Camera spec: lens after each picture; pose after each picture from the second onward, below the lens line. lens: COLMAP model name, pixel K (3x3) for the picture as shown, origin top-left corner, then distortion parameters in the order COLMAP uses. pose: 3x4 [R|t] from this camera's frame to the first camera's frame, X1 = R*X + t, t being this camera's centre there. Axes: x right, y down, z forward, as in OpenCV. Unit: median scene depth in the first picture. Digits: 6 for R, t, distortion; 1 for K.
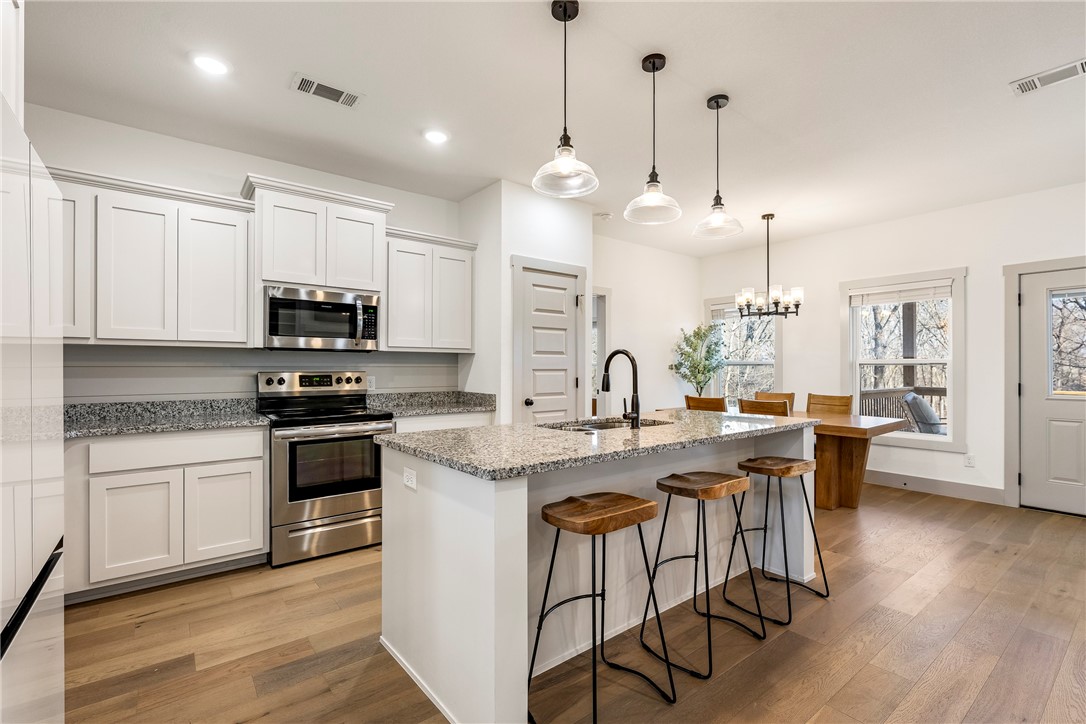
lens RADIAL K [[484.4, 0, 548.9], [0, 484.4, 364.7], [0, 0, 1]] dist [-0.002685, 0.001428]
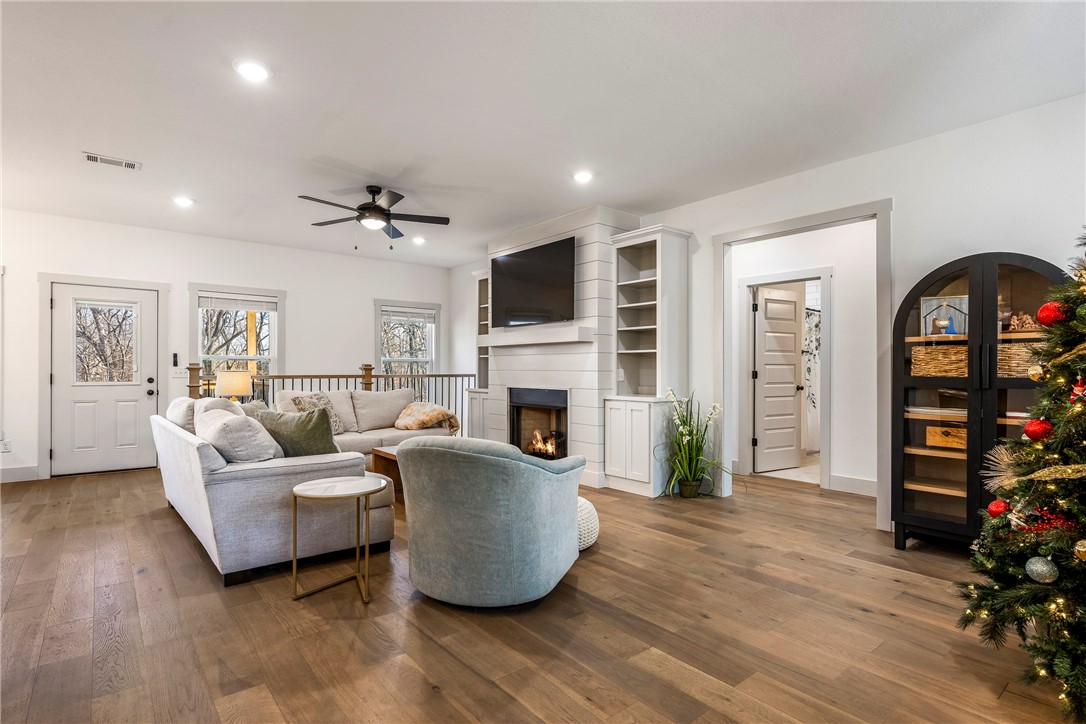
lens RADIAL K [[527.6, 0, 538.4], [0, 527.6, 368.5], [0, 0, 1]] dist [-0.006712, -0.001048]
pose [[-0.033202, -0.001794, 0.999447, -0.354939], [-0.007473, 0.999971, 0.001546, 0.014610], [-0.999421, -0.007417, -0.033214, -0.154006]]
